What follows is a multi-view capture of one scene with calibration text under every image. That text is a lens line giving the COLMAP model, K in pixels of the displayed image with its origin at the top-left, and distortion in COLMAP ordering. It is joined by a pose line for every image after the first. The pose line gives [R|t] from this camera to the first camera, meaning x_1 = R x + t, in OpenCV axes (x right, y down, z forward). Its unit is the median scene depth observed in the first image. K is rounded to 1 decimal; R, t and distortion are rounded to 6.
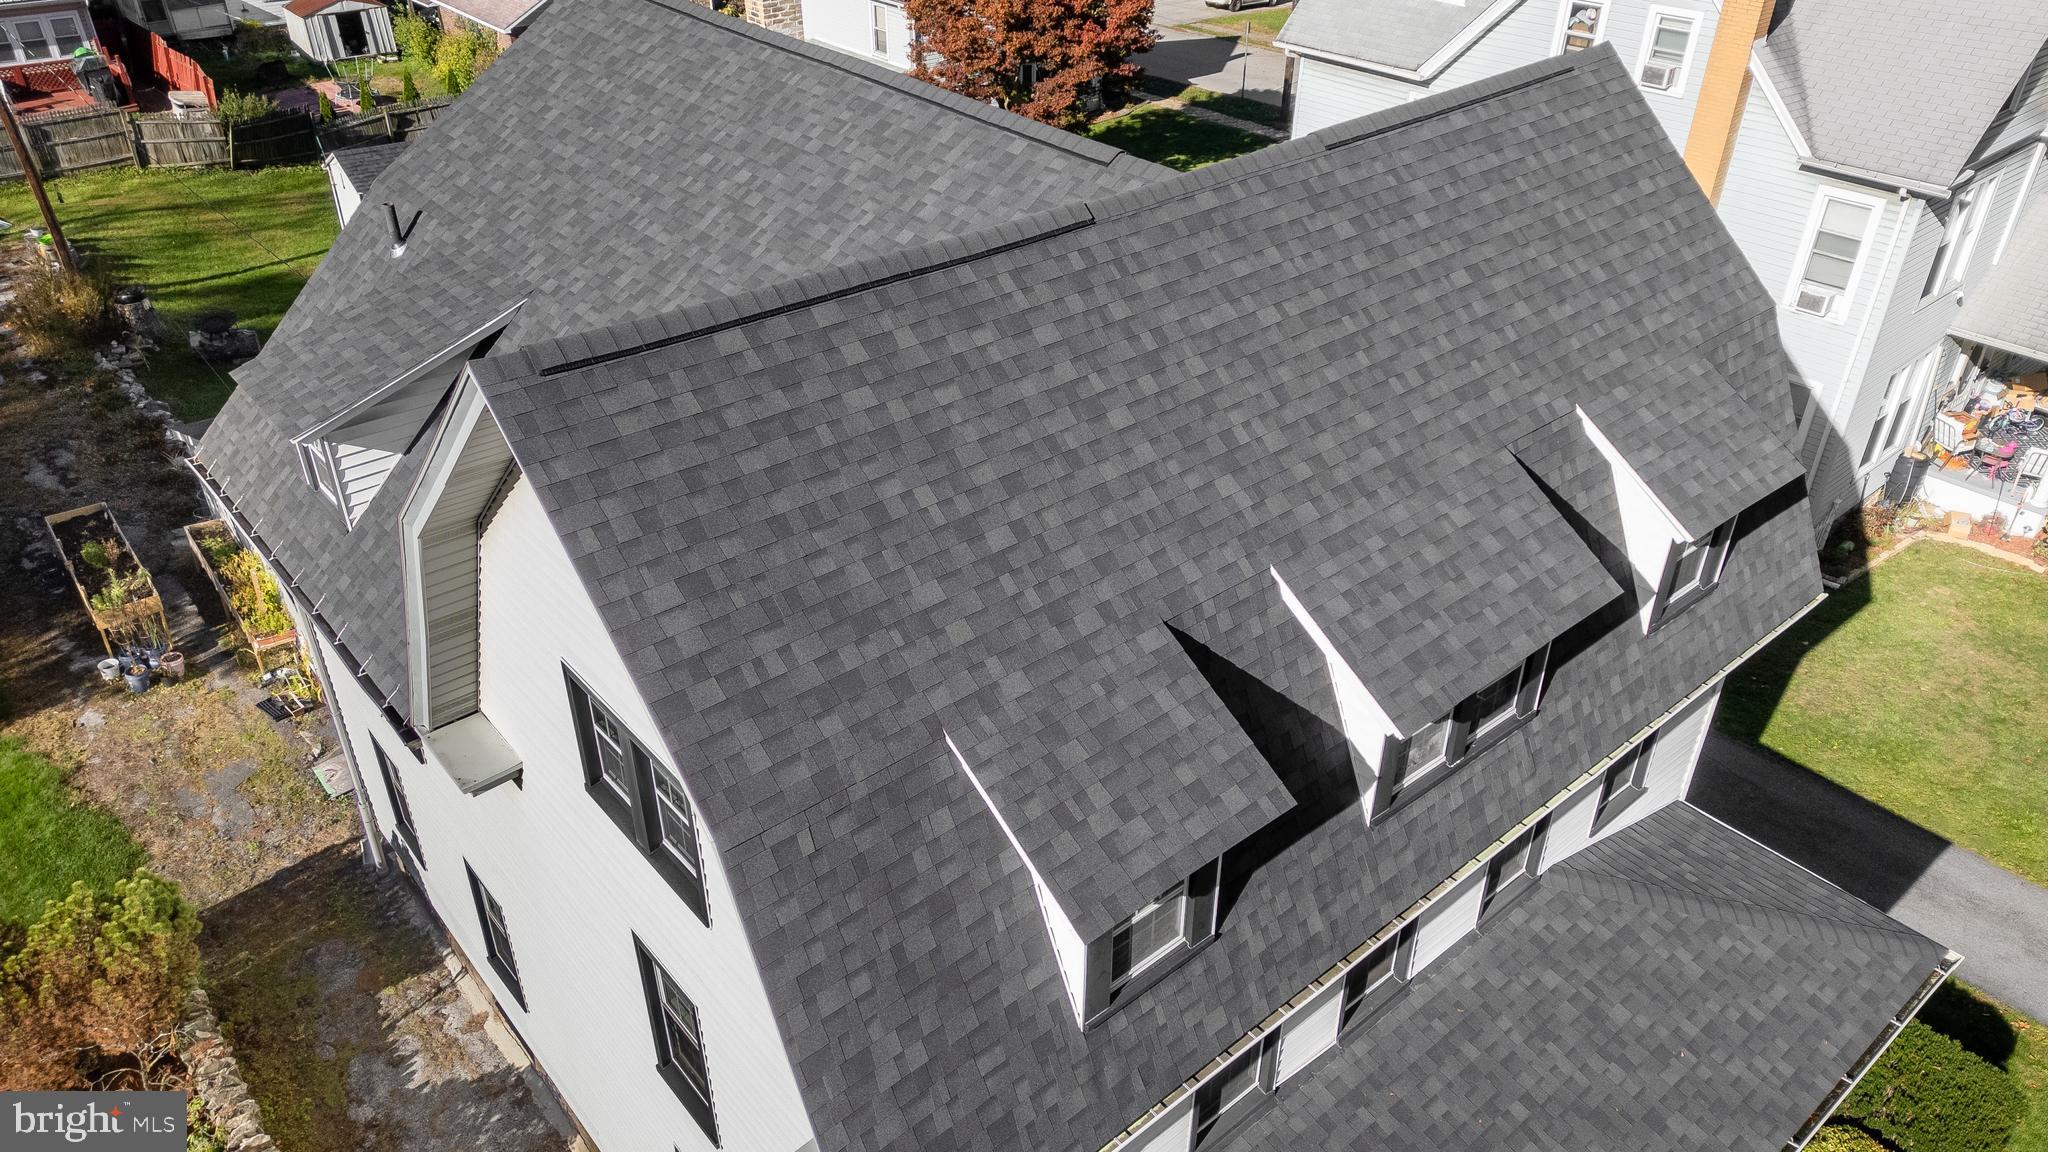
lens RADIAL K [[1393.4, 0, 1027.8], [0, 1393.4, 638.3], [0, 0, 1]] dist [0.021086, -0.004125]
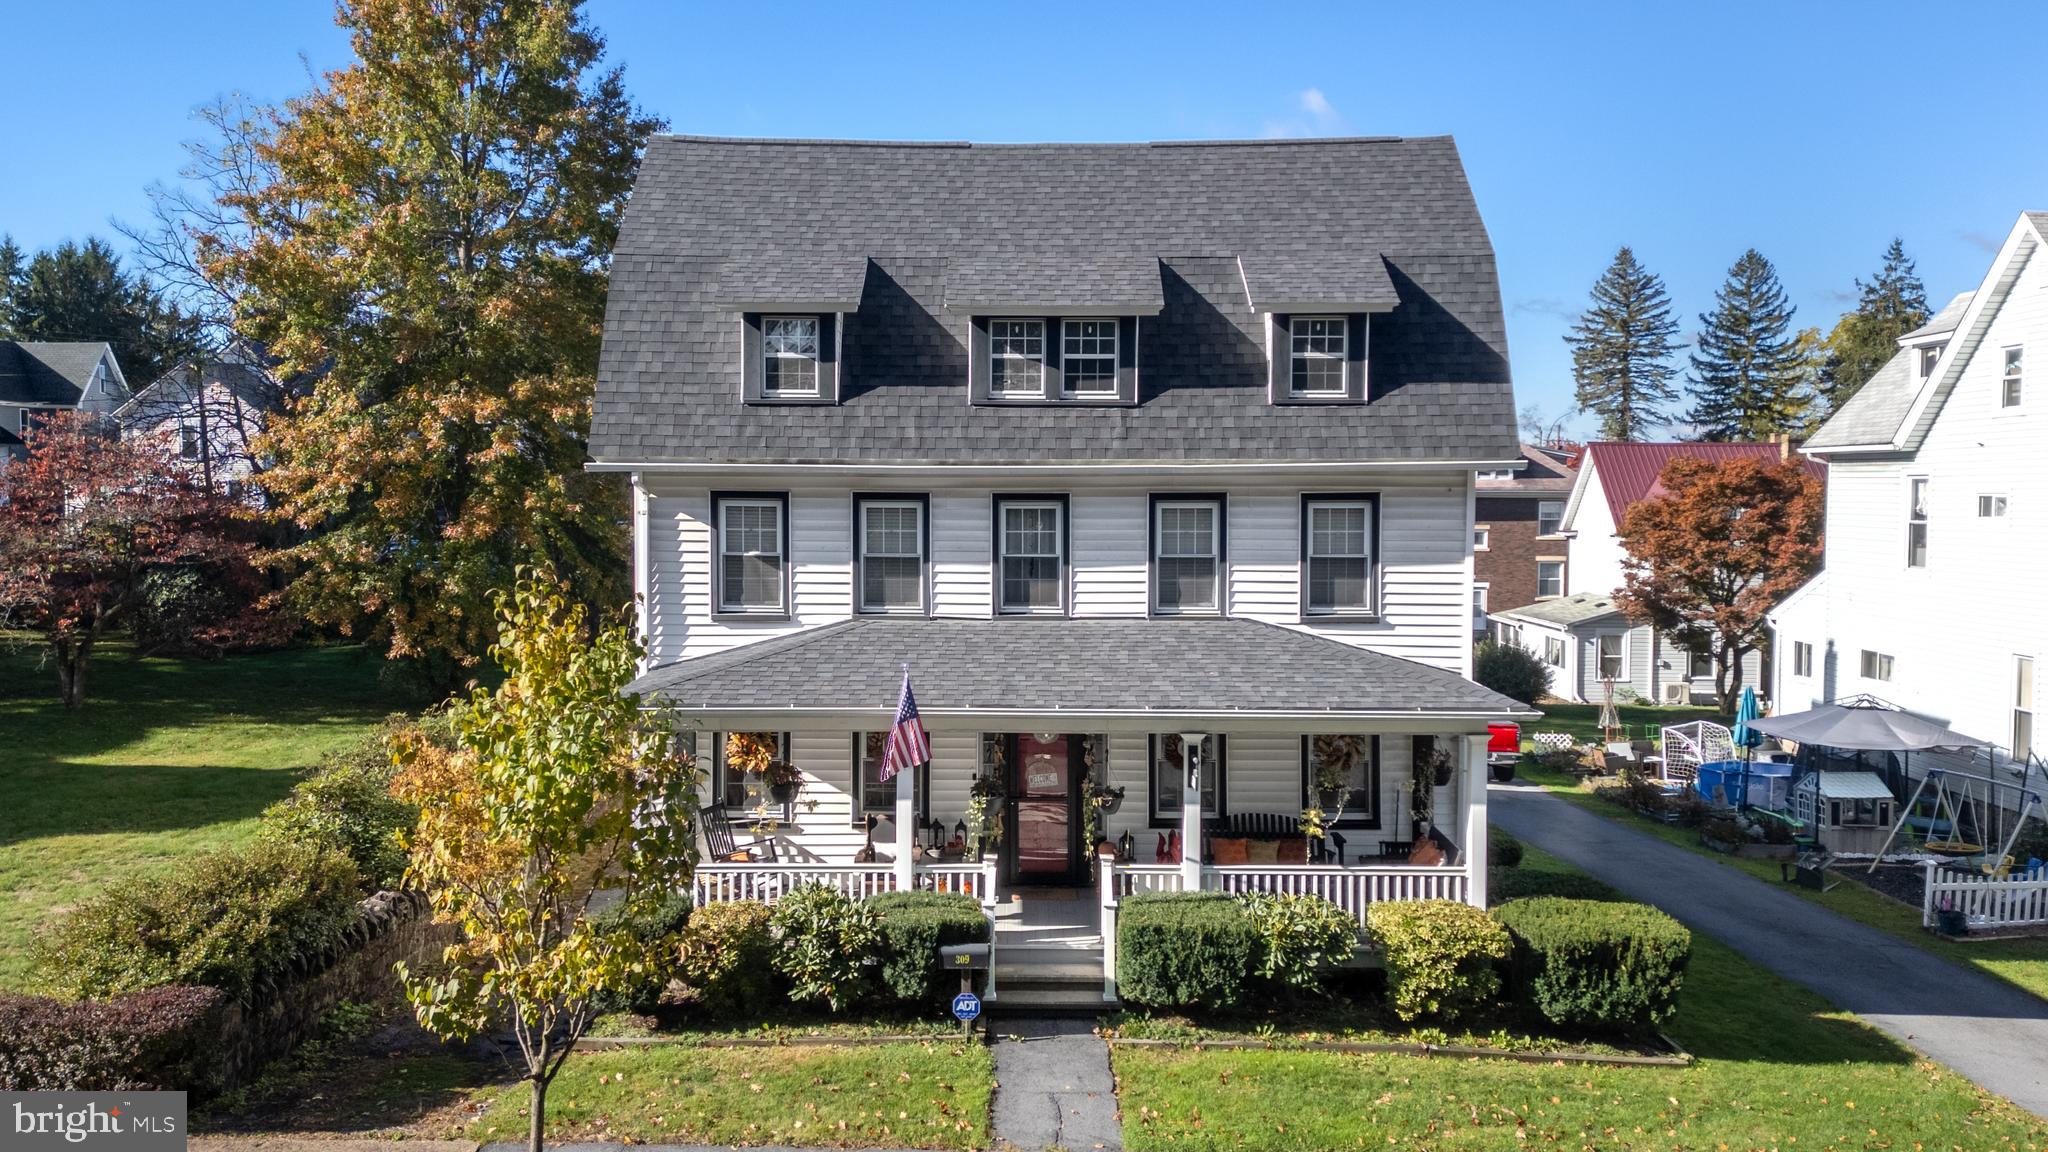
lens RADIAL K [[1559.6, 0, 1029.2], [0, 1559.6, 678.5], [0, 0, 1]] dist [0.054379, -0.001511]
pose [[0.772615, 0.078515, -0.630001, 0.676608], [-0.366084, 0.865834, -0.341049, 0.465040], [0.518699, 0.494133, 0.697699, -0.059243]]
